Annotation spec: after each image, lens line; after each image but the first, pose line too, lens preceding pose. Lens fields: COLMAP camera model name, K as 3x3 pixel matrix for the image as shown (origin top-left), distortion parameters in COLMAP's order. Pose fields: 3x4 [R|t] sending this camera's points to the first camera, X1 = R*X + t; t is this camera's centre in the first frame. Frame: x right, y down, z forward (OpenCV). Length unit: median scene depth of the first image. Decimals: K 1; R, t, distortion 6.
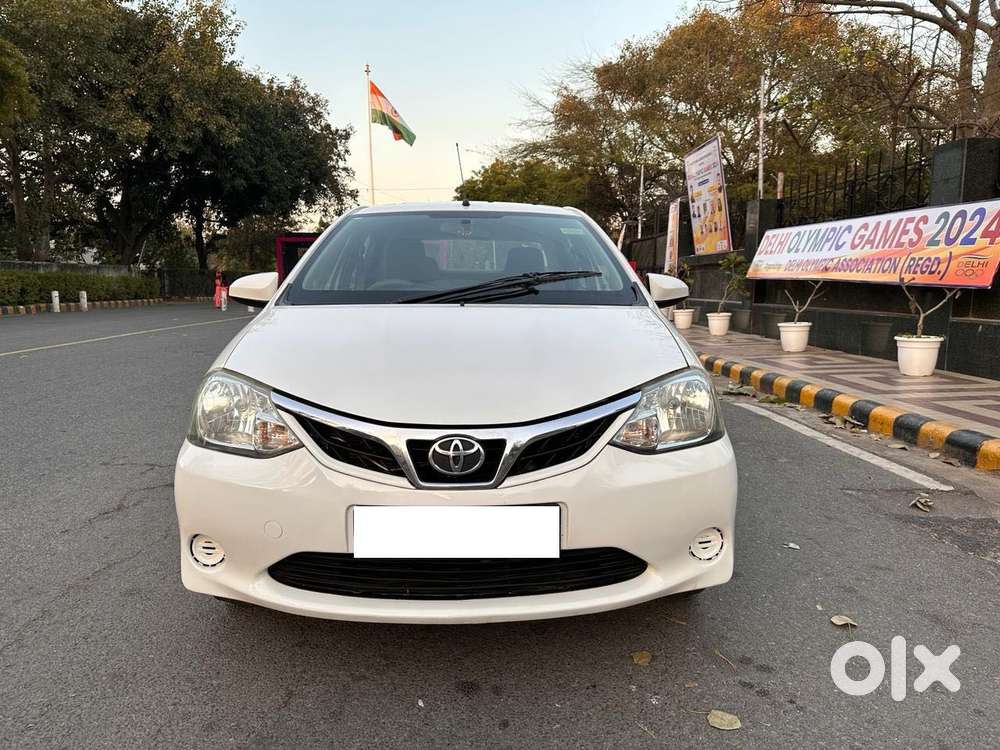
lens RADIAL K [[697.1, 0, 497.9], [0, 697.1, 375.2], [0, 0, 1]] dist [0.060900, -0.086539]
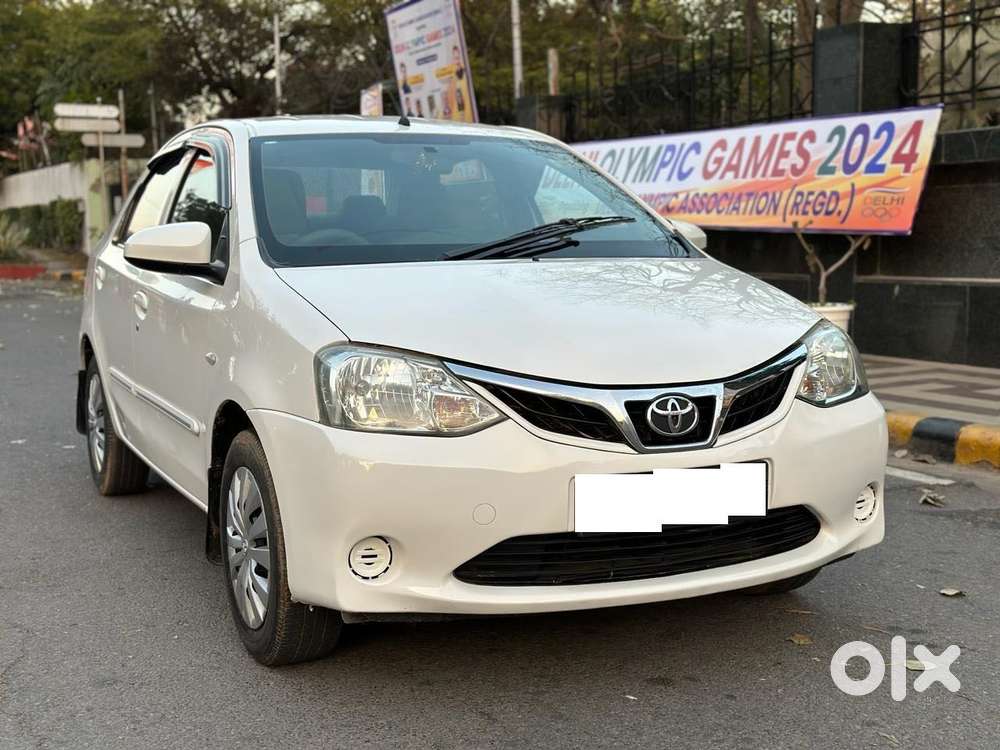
lens RADIAL K [[1374.0, 0, 496.6], [0, 1374.0, 381.2], [0, 0, 1]] dist [0.140548, -0.111750]
pose [[0.923611, -0.054112, 0.379492, -0.217302], [0.063772, 0.997881, -0.012920, 0.017208], [-0.377988, 0.036134, 0.925105, -0.139925]]
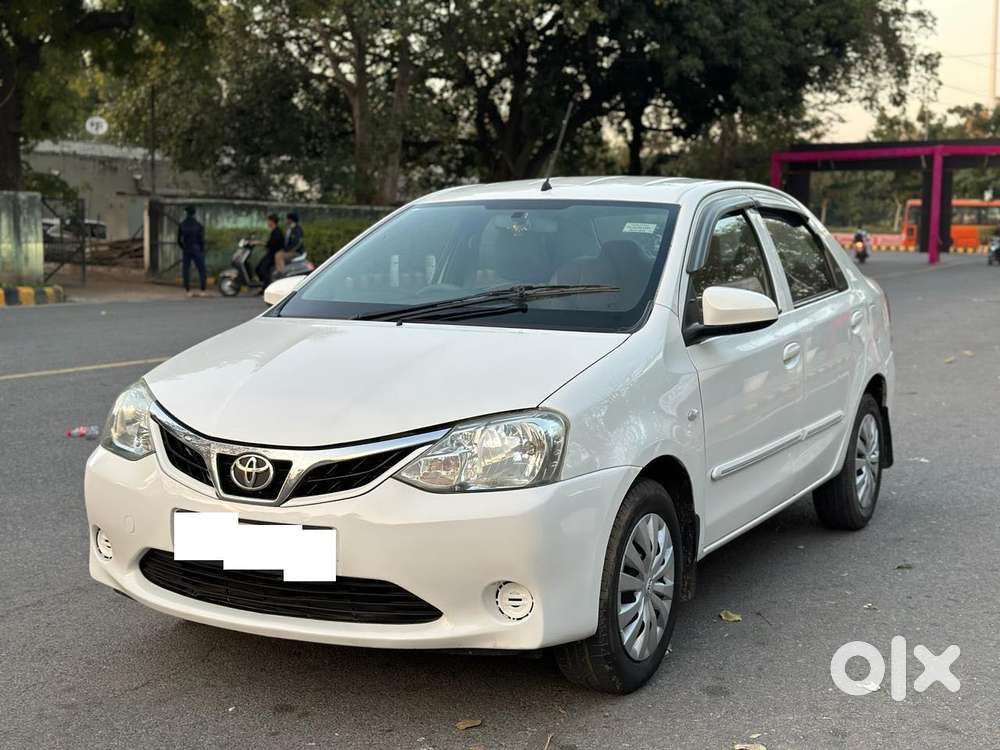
lens RADIAL K [[1374.0, 0, 496.6], [0, 1374.0, 381.2], [0, 0, 1]] dist [0.140548, -0.111750]
pose [[0.866216, 0.059292, -0.496140, 0.289319], [-0.071776, 0.997402, -0.006118, -0.008346], [0.494488, 0.040911, 0.868221, -0.145819]]
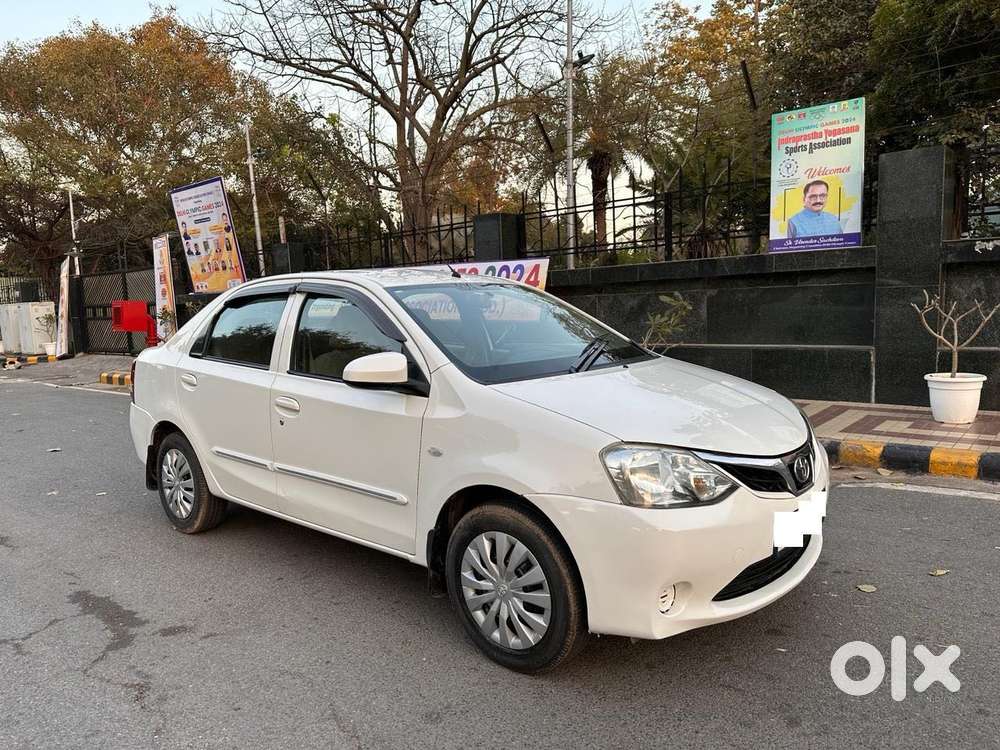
lens RADIAL K [[697.1, 0, 497.9], [0, 697.1, 375.2], [0, 0, 1]] dist [0.060900, -0.086539]
pose [[0.681906, -0.097858, 0.724864, -0.346161], [0.128574, 0.991616, 0.012916, -0.041040], [-0.720050, 0.084391, 0.688771, 0.091138]]
